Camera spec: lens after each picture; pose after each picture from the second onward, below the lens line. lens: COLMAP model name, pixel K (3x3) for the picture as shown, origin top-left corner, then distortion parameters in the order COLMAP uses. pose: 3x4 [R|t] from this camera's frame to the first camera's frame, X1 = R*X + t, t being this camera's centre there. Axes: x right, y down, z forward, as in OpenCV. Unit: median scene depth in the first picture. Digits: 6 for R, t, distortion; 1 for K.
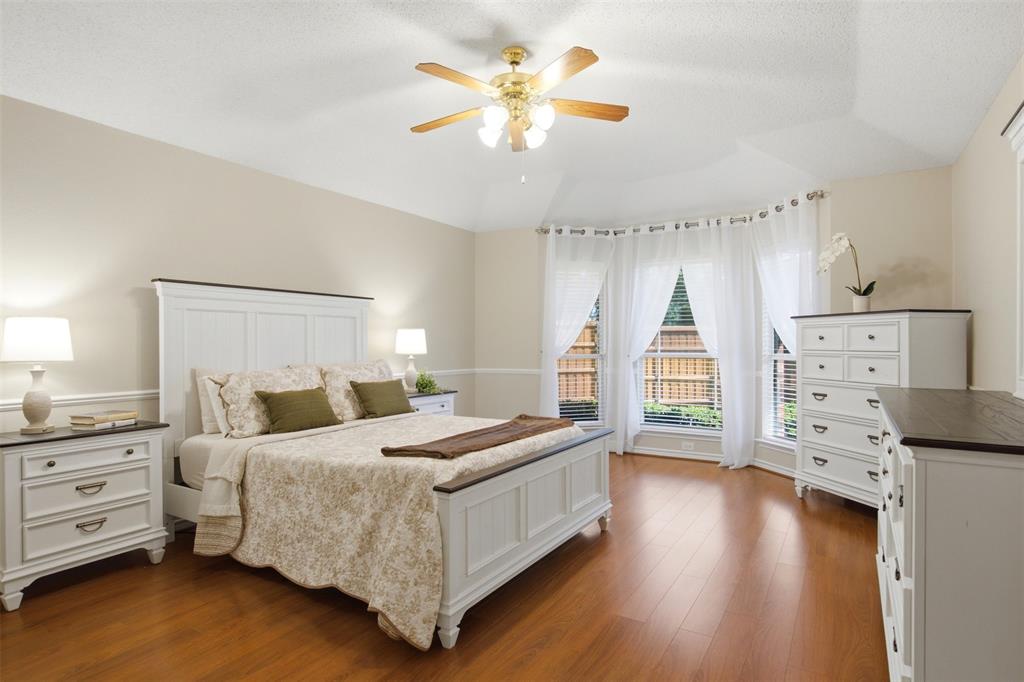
lens RADIAL K [[540.8, 0, 512.0], [0, 540.8, 341.0], [0, 0, 1]] dist [-0.031233, -0.000047]
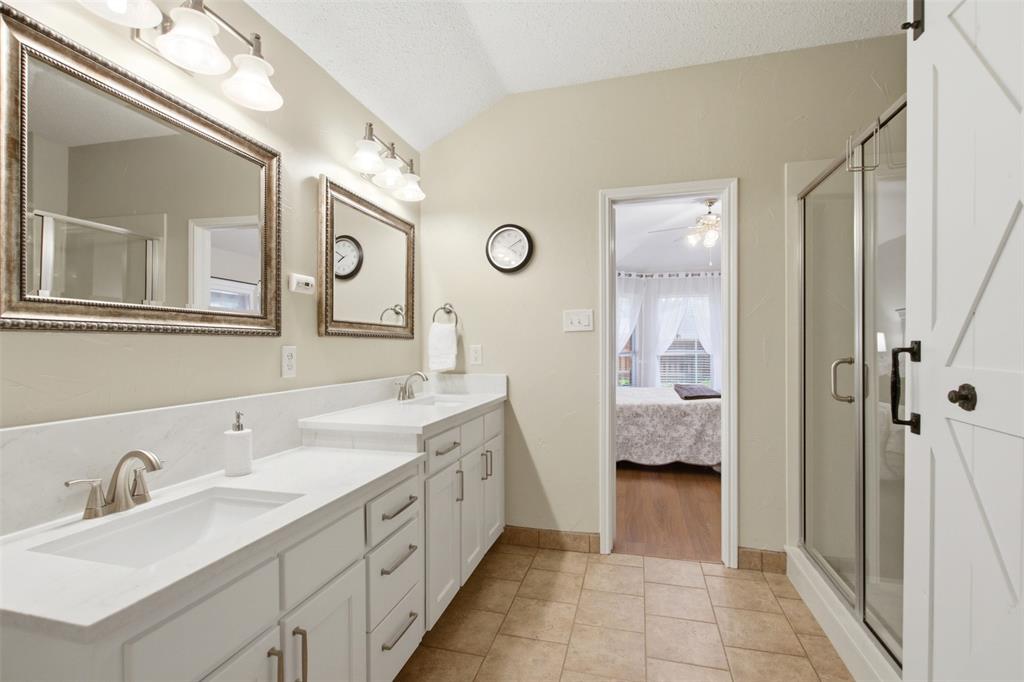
lens RADIAL K [[470.8, 0, 513.4], [0, 470.8, 348.3], [0, 0, 1]] dist [0.001739, -0.000277]
pose [[0.958218, -0.005763, 0.285982, -1.201010], [0.001950, 0.999905, 0.013617, -0.011825], [-0.286034, -0.012490, 0.958138, -0.477250]]
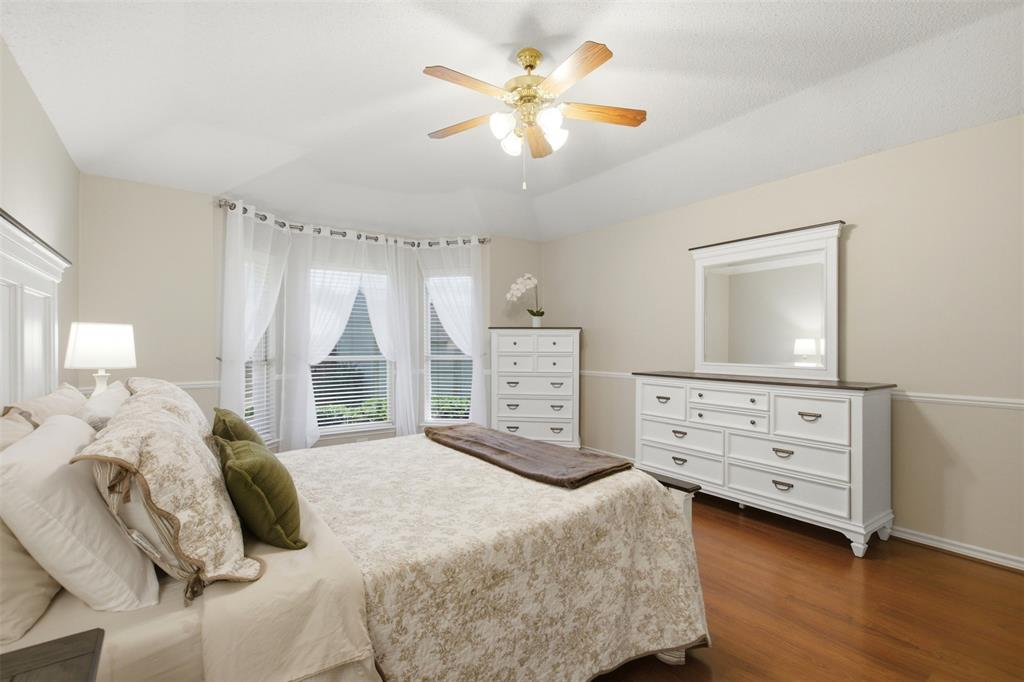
lens RADIAL K [[468.1, 0, 512.0], [0, 468.1, 341.0], [0, 0, 1]] dist [-0.001550, -0.000215]
pose [[0.393393, 0.007862, 0.919337, -0.798530], [-0.005814, 0.999965, -0.006064, -0.006590], [-0.919352, -0.002959, 0.393425, 0.688916]]
